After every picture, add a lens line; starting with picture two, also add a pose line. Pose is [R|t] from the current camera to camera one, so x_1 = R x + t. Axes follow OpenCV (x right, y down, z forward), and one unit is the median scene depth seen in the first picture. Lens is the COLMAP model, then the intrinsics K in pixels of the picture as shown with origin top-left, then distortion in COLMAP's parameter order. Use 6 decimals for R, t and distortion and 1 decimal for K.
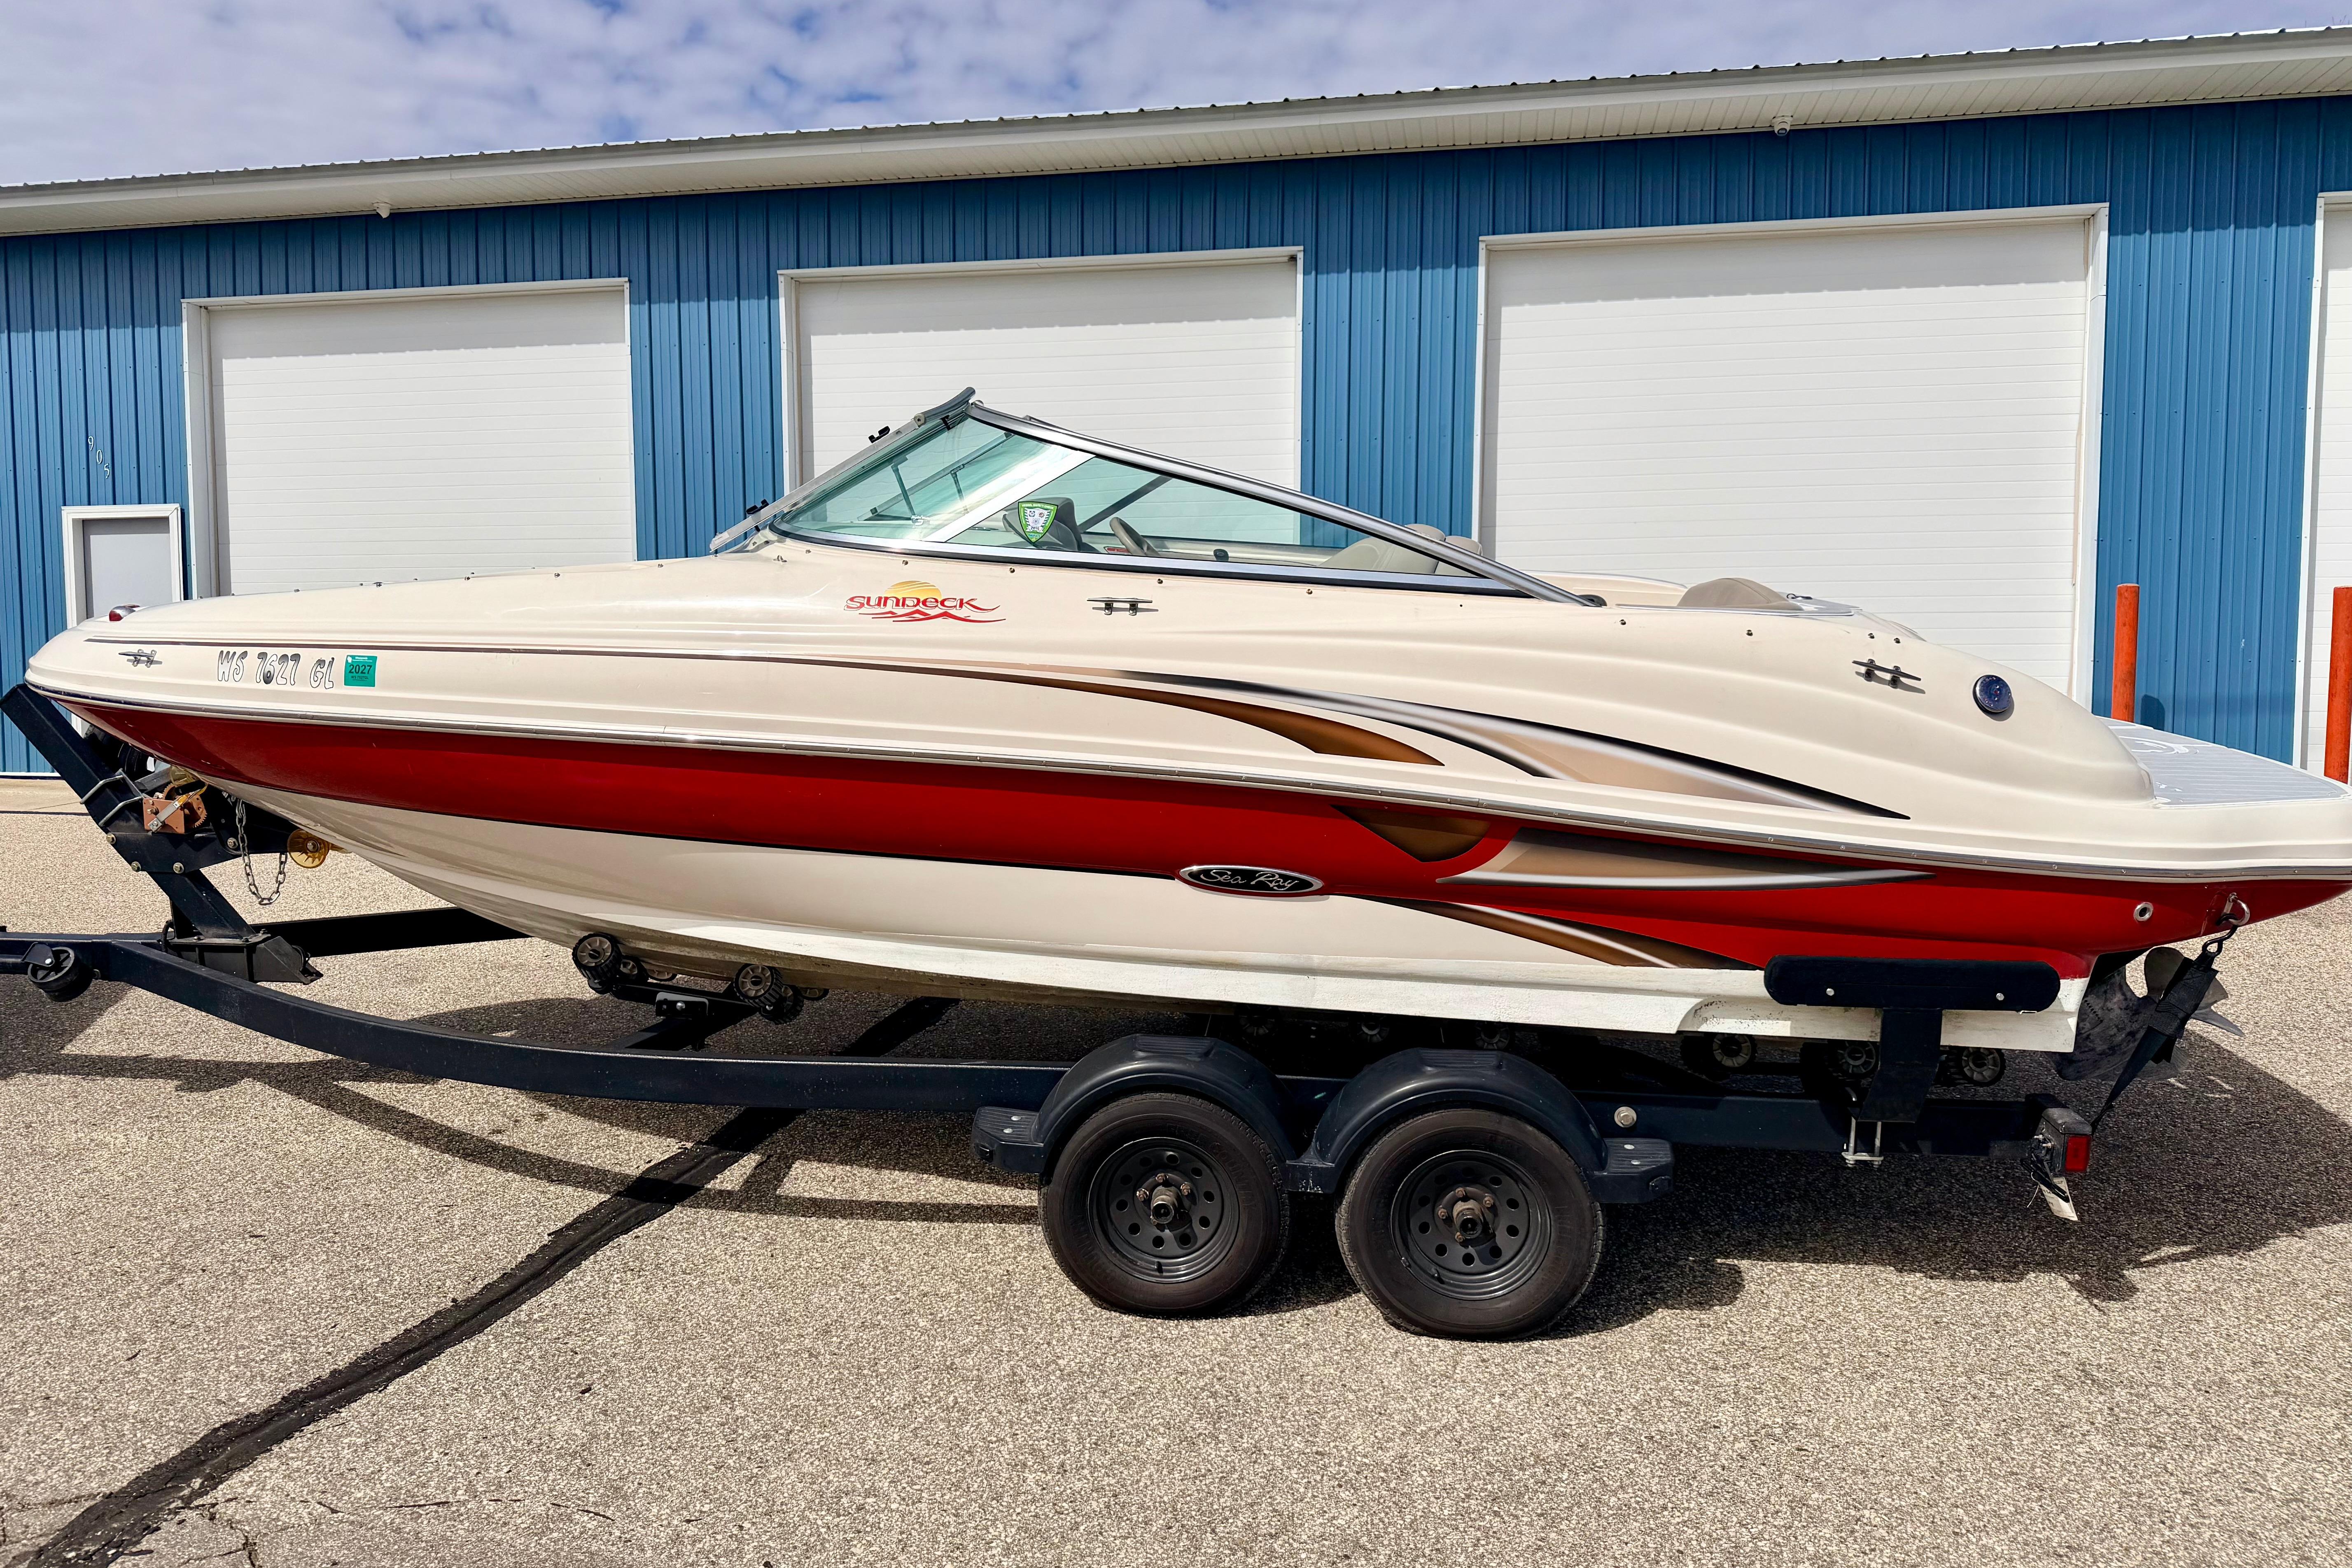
lens RADIAL K [[1629.0, 0, 1156.2], [0, 1629.0, 770.8], [0, 0, 1]] dist [0.125944, -0.175009]
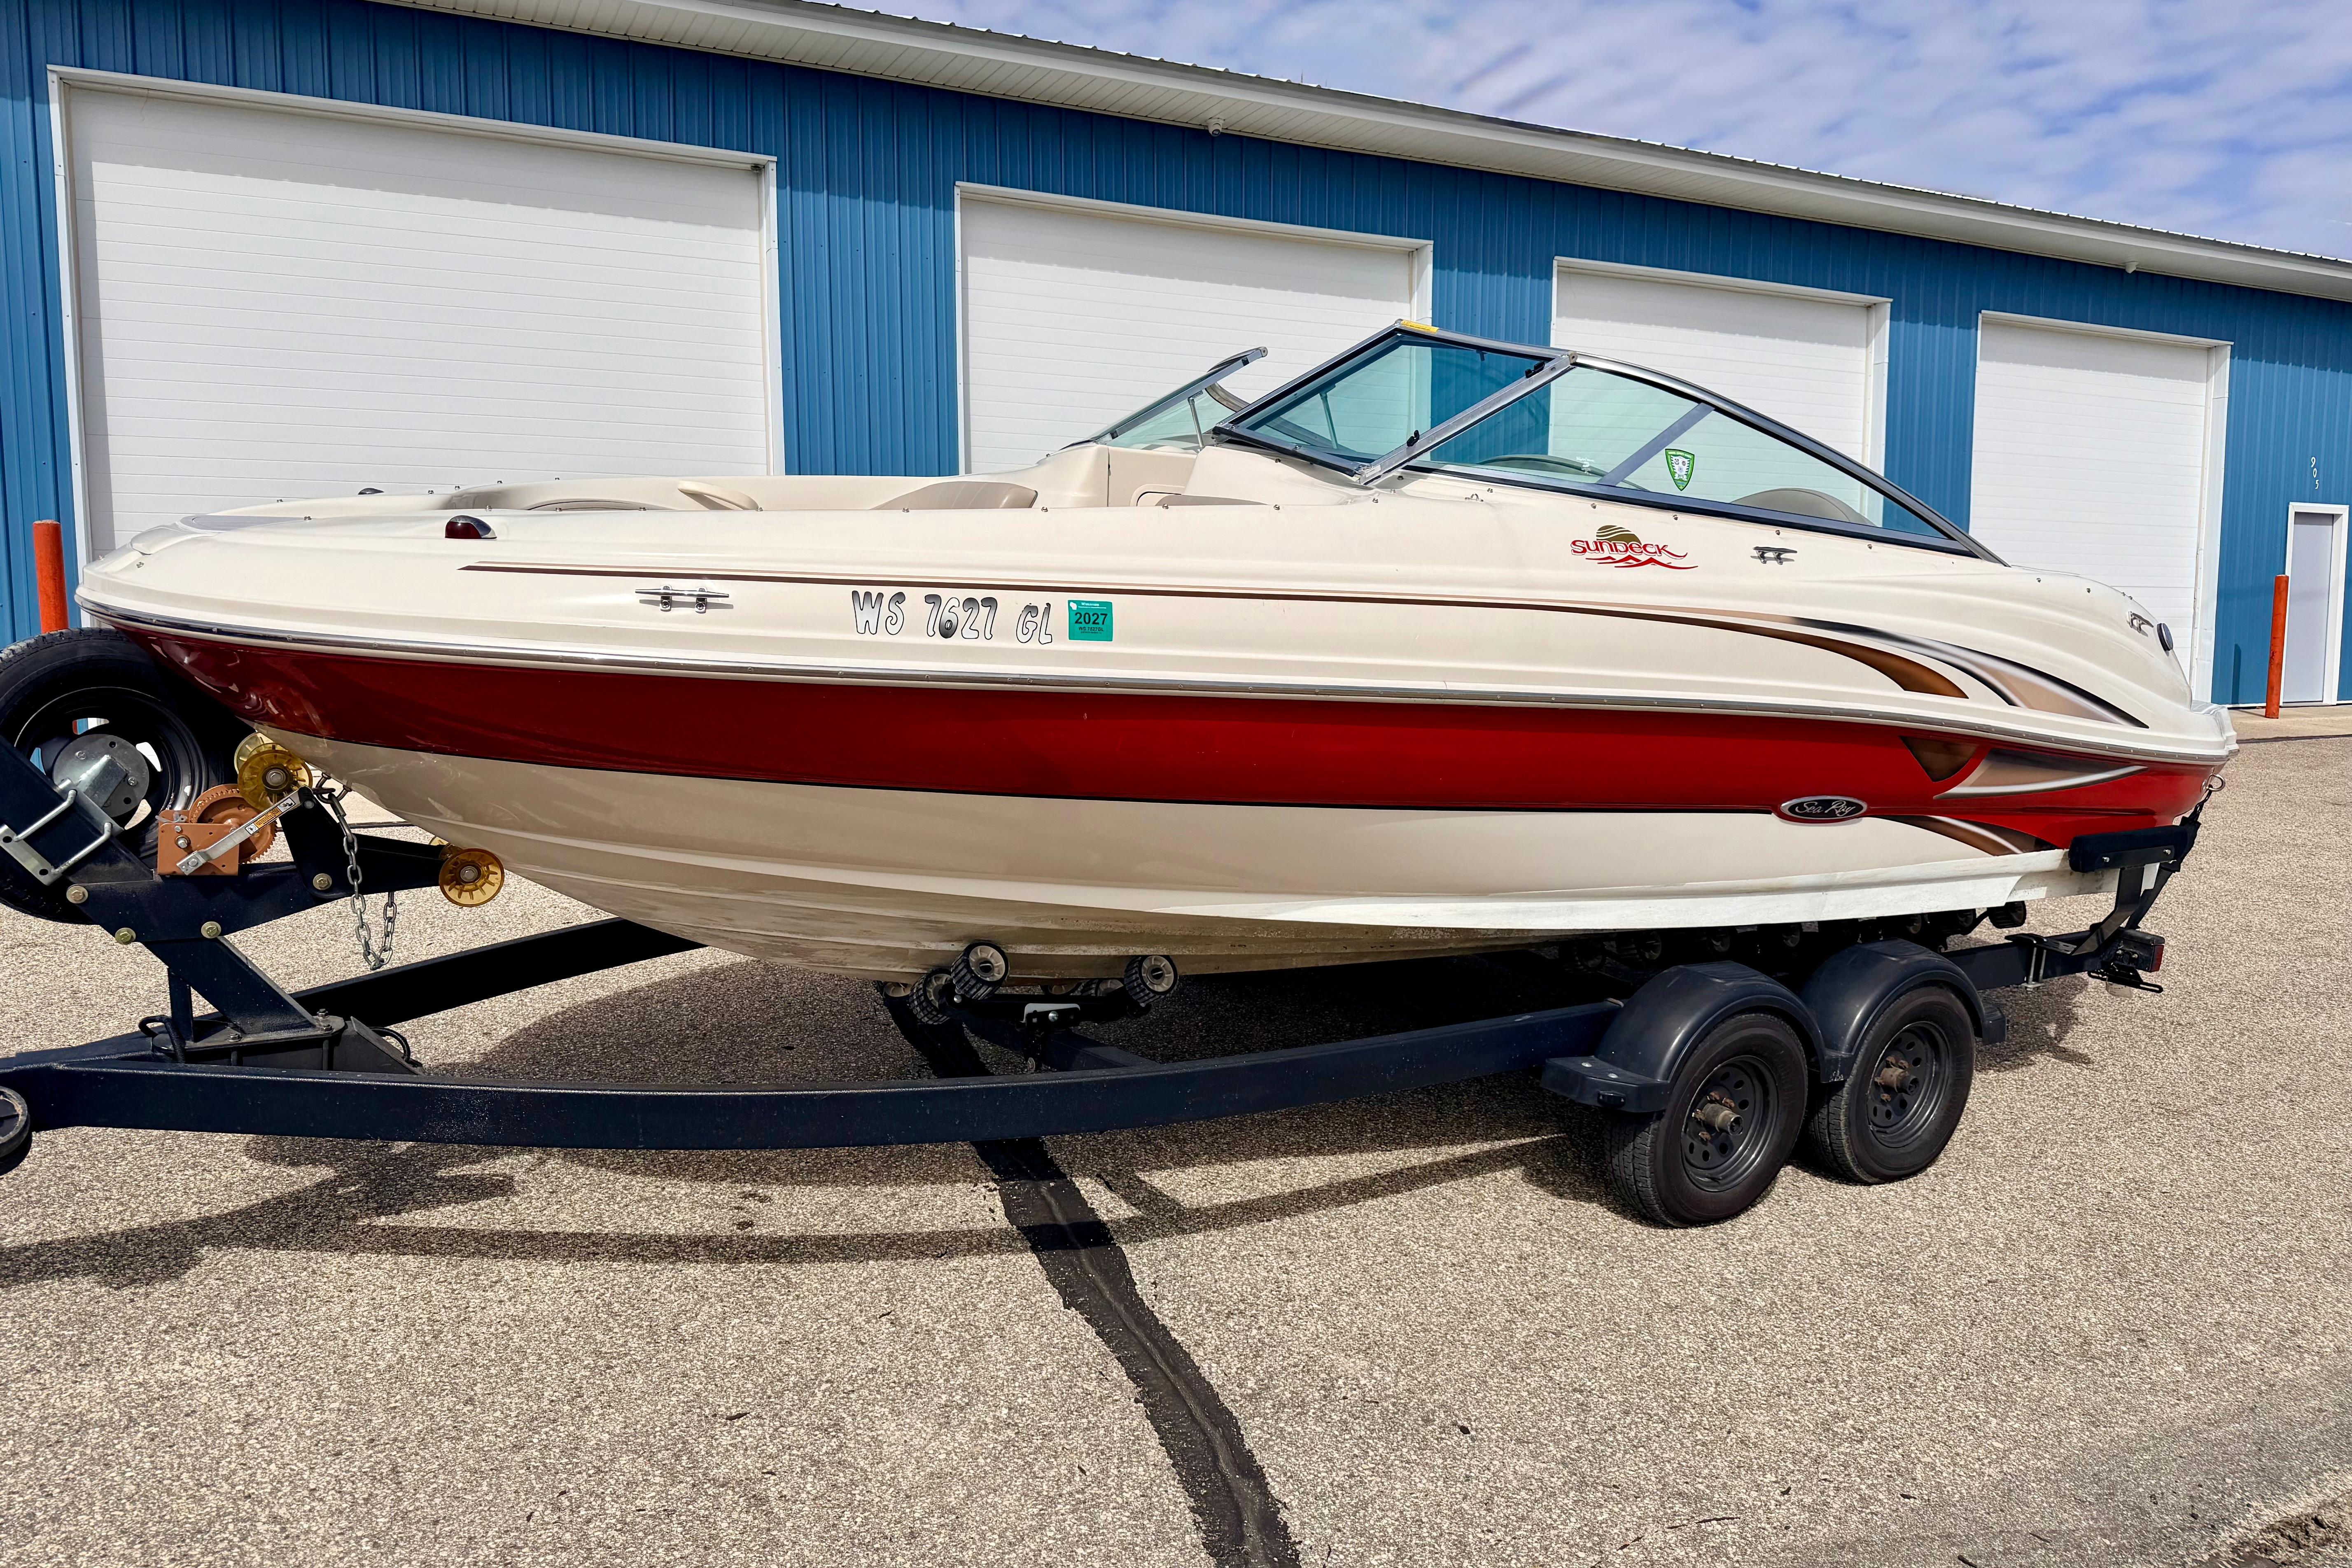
lens RADIAL K [[1629.0, 0, 1156.2], [0, 1629.0, 770.8], [0, 0, 1]] dist [0.125944, -0.175009]
pose [[0.784822, -0.055371, 0.617243, -0.913571], [0.035760, 0.998387, 0.044093, -0.022058], [-0.618689, -0.012532, 0.785536, 0.375463]]
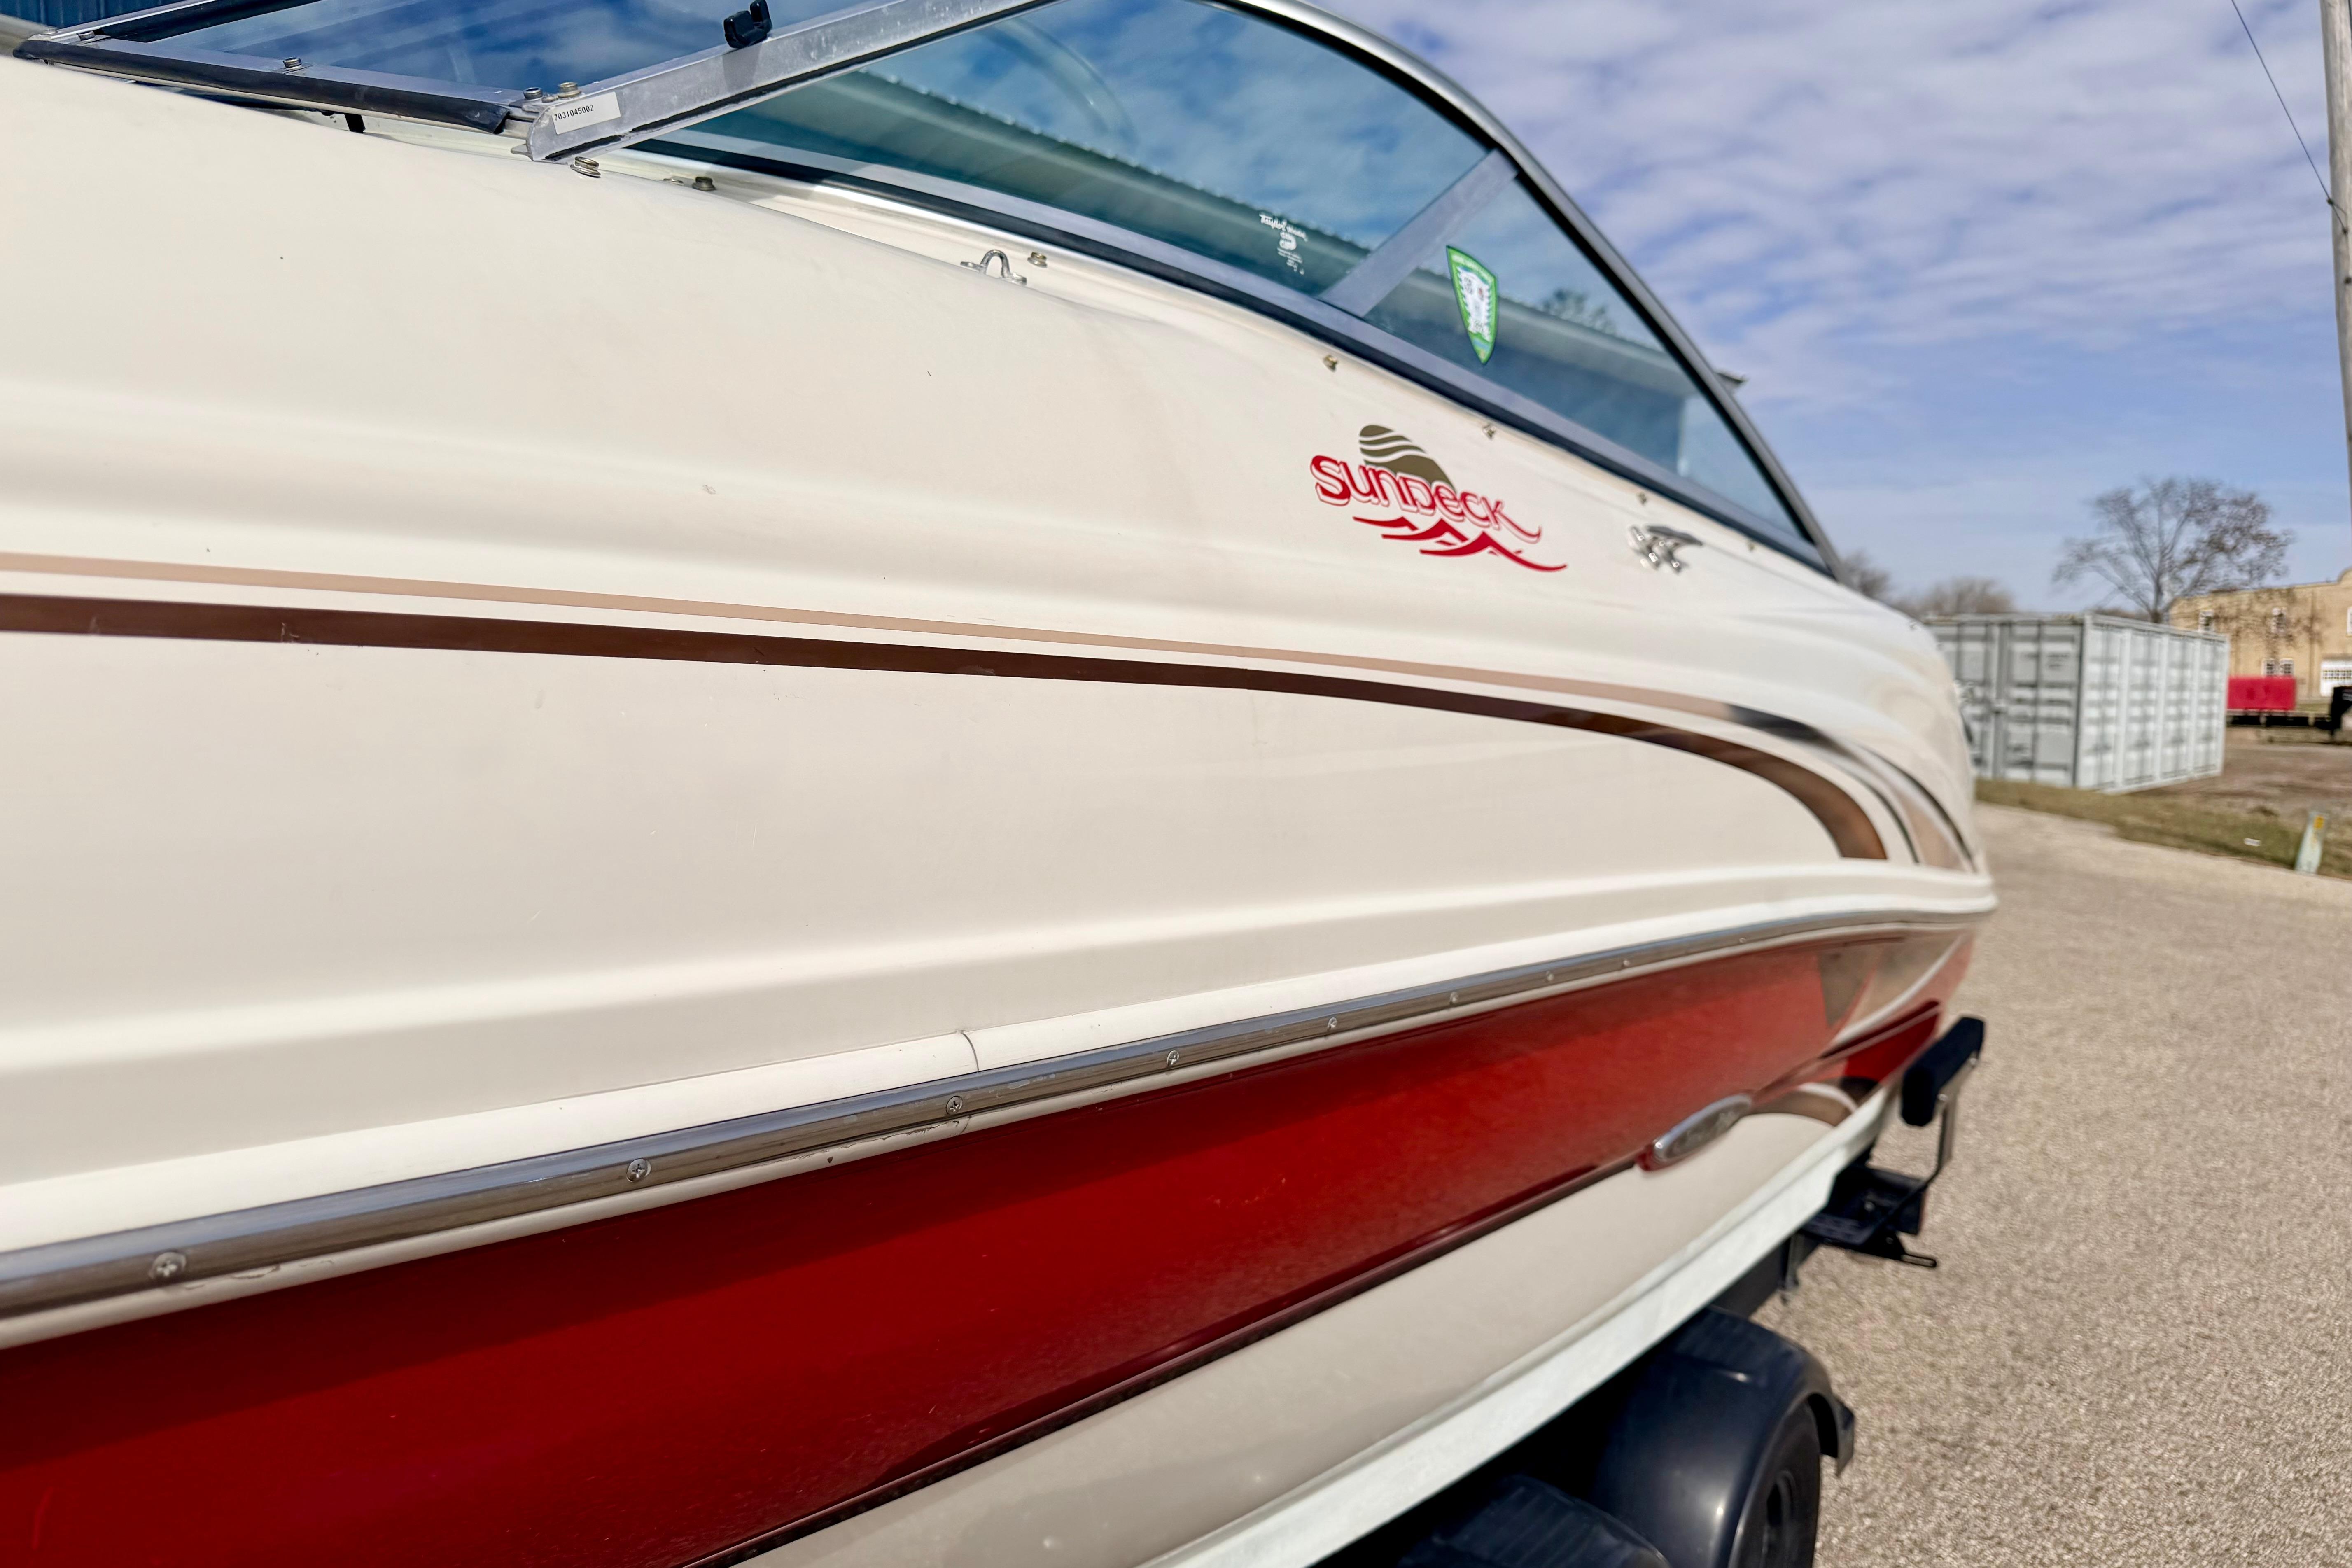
lens RADIAL K [[1629.0, 0, 1156.2], [0, 1629.0, 770.8], [0, 0, 1]] dist [0.125944, -0.175009]
pose [[0.487214, -0.044097, 0.872169, -0.422245], [0.052419, 0.998400, 0.021197, -0.055364], [-0.871708, 0.035391, 0.488746, 0.834405]]
